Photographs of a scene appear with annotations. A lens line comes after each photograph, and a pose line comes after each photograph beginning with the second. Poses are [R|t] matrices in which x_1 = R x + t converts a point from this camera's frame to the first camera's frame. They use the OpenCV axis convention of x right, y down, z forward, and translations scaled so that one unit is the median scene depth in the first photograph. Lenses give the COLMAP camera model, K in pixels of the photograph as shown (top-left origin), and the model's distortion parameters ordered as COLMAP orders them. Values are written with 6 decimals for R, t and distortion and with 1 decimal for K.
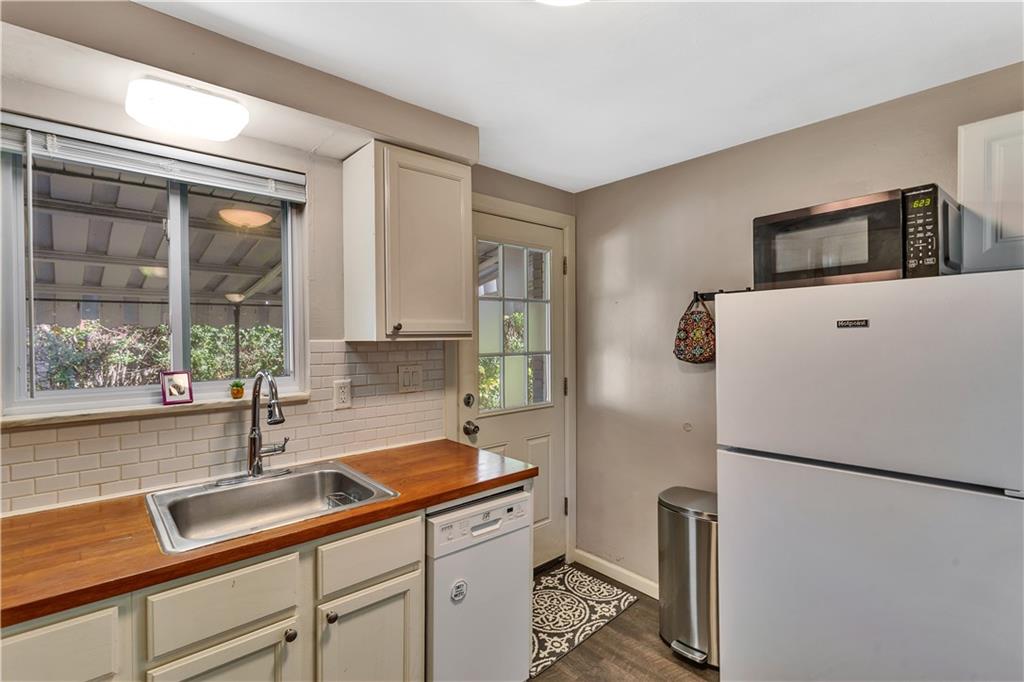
lens RADIAL K [[479.6, 0, 504.4], [0, 479.6, 339.9], [0, 0, 1]] dist [0.000253, 0.000311]
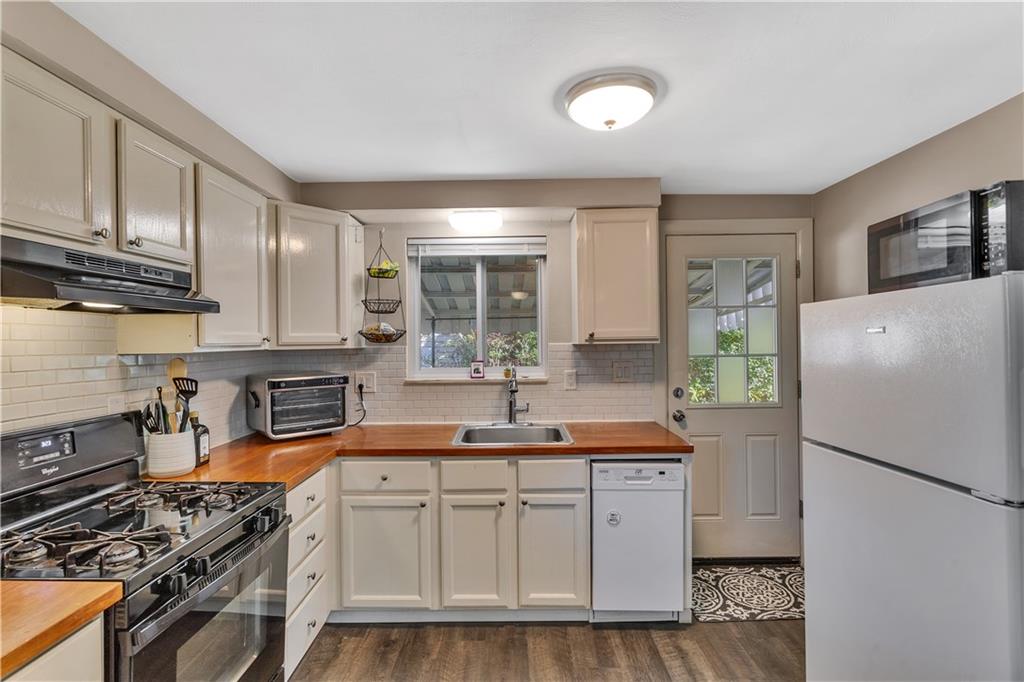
lens RADIAL K [[479.6, 0, 504.4], [0, 479.6, 339.9], [0, 0, 1]] dist [0.000253, 0.000311]
pose [[0.742444, -0.002438, -0.669904, 0.557049], [0.000953, 0.999996, -0.002583, -0.006473], [0.669907, 0.001279, 0.742444, -0.256421]]
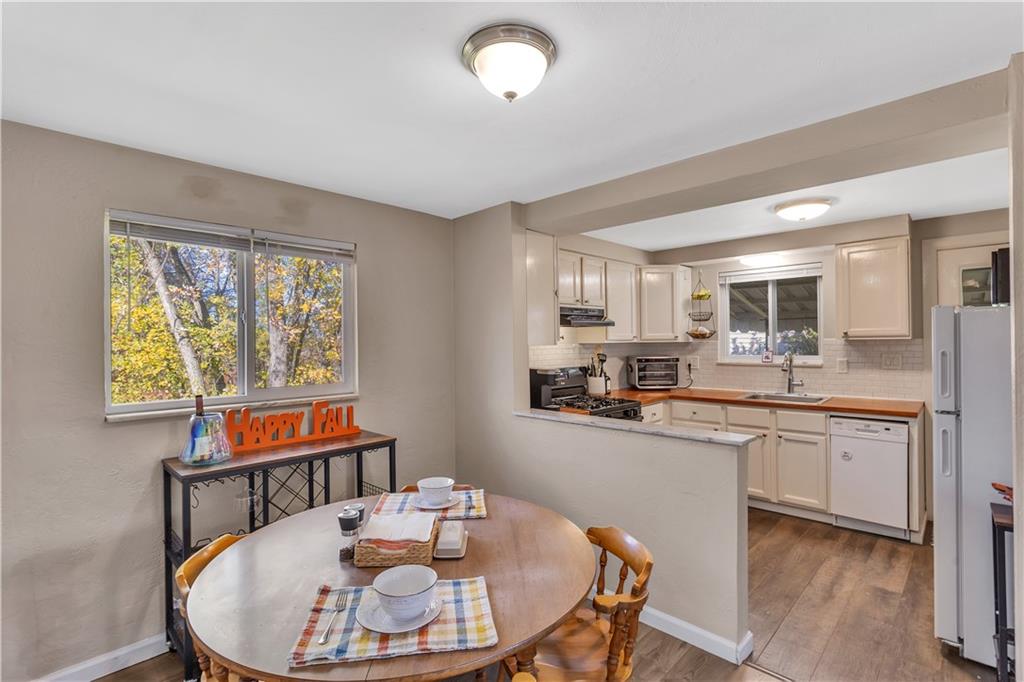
lens RADIAL K [[479.6, 0, 504.4], [0, 479.6, 339.9], [0, 0, 1]] dist [0.000253, 0.000311]
pose [[0.078155, 0.002570, -0.996938, 1.727272], [0.003643, 0.999989, 0.002863, -0.006530], [0.996935, -0.003856, 0.078145, -0.628321]]
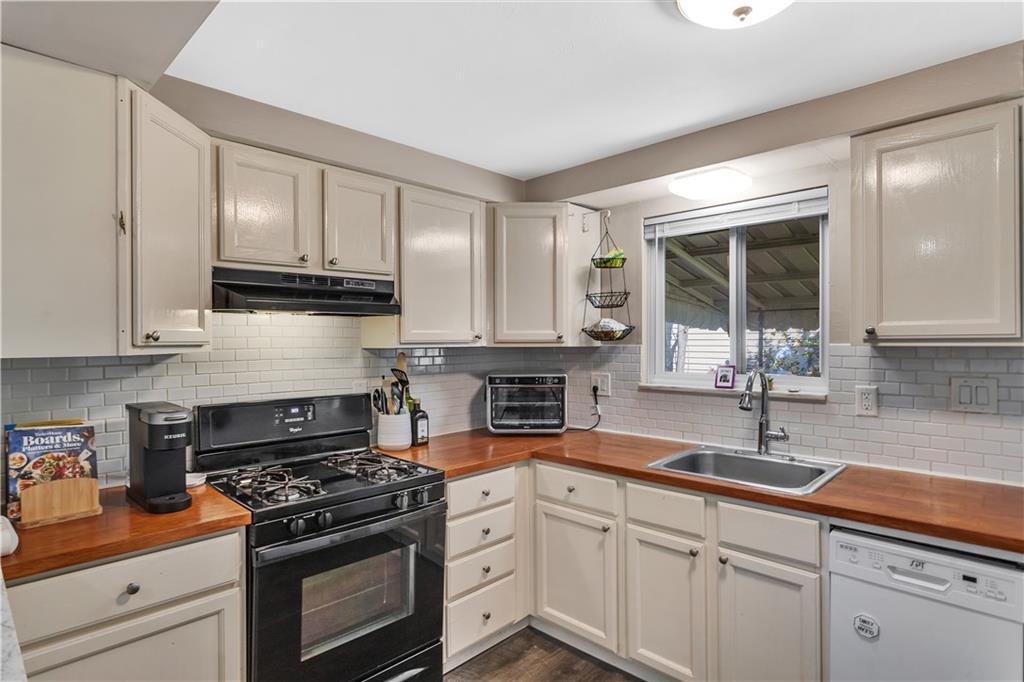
lens RADIAL K [[542.9, 0, 505.8], [0, 542.9, 340.1], [0, 0, 1]] dist [-0.001073, 0.001444]
pose [[0.075080, 0.005193, -0.997164, 0.763912], [-0.004567, 0.999978, 0.004864, -0.010537], [0.997167, 0.004189, 0.075102, 0.225072]]
